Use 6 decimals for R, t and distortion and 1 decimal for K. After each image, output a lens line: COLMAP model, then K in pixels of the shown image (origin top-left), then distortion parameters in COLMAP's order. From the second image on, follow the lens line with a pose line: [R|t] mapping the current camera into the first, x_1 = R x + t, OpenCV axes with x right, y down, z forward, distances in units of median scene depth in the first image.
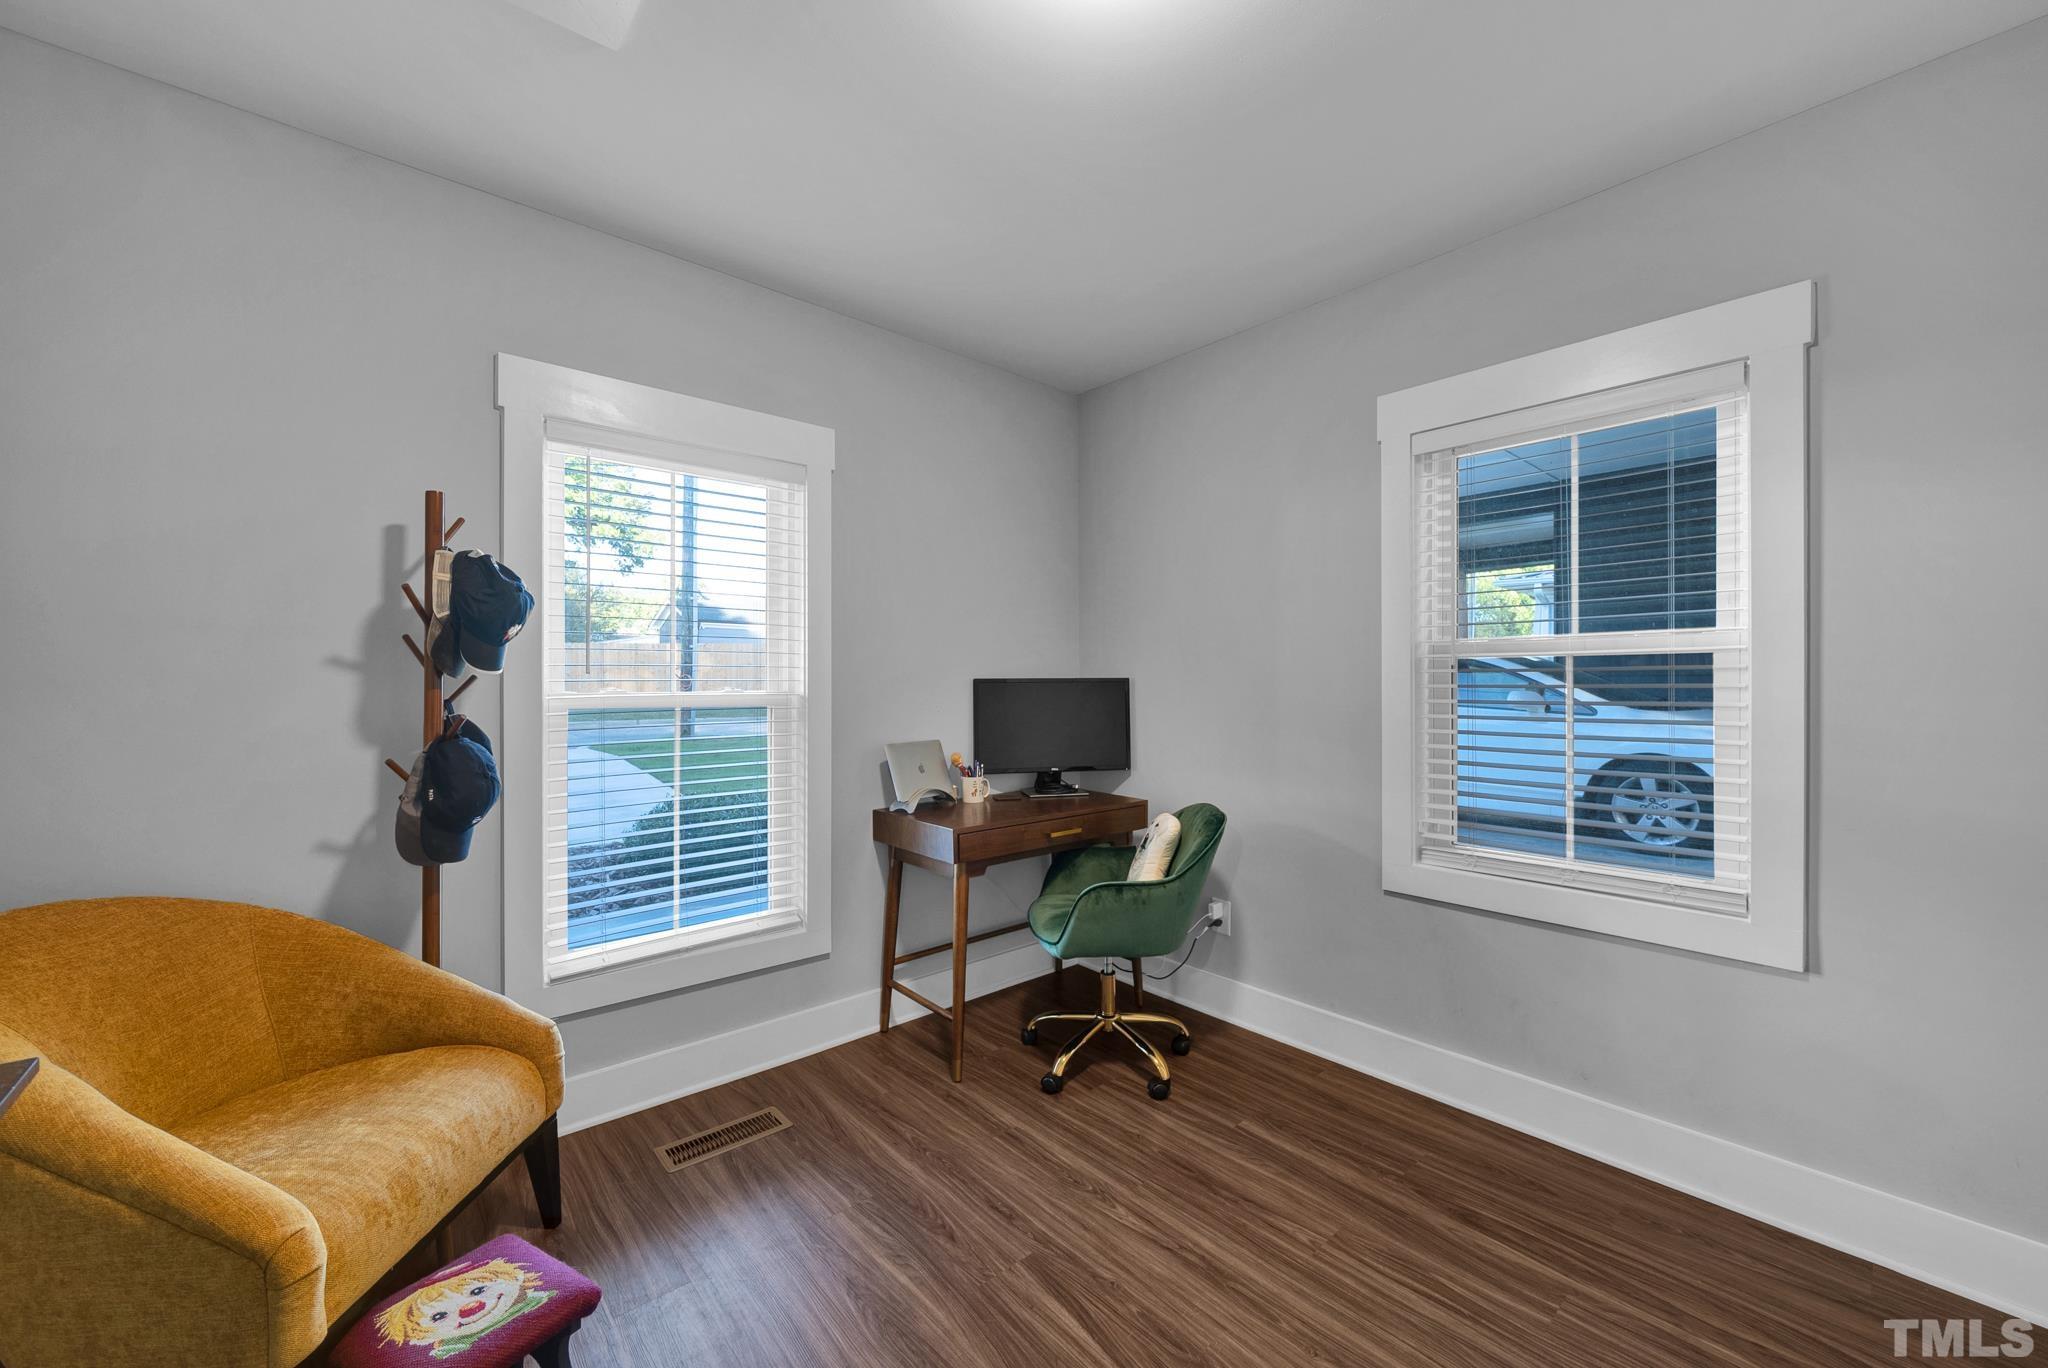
lens RADIAL K [[792.0, 0, 1016.0], [0, 792.0, 687.3], [0, 0, 1]] dist [-0.002258, -0.000035]
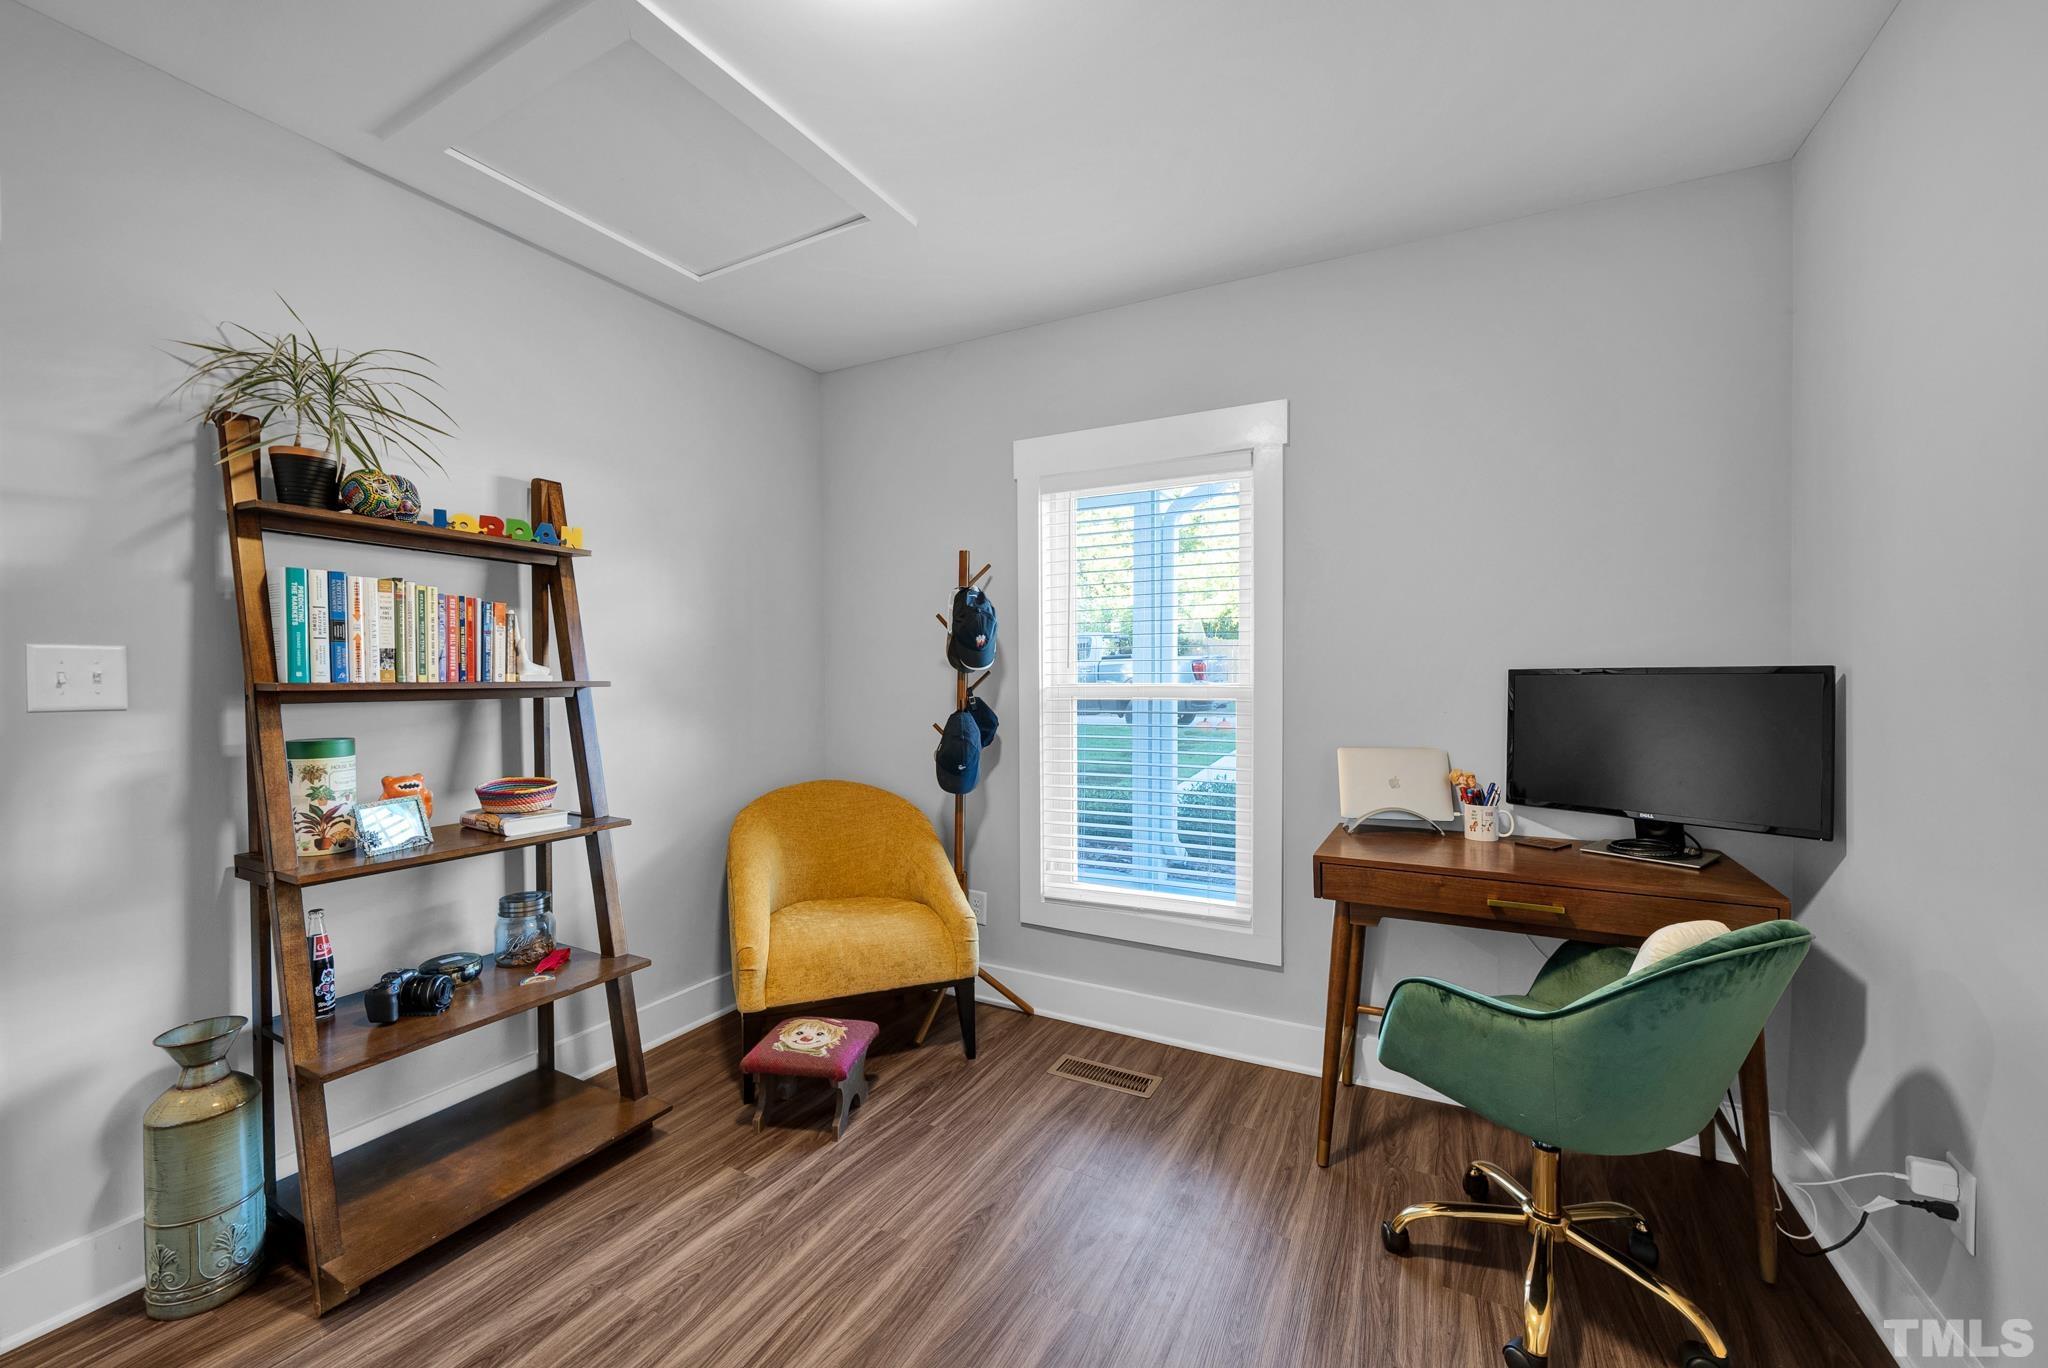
lens RADIAL K [[792.0, 0, 1030.0], [0, 792.0, 688.6], [0, 0, 1]] dist [-0.002258, -0.000035]
pose [[0.368002, 0.015389, -0.929698, 0.582180], [-0.002452, 0.999876, 0.015580, -0.004579], [0.929822, -0.003454, 0.367994, 0.436541]]
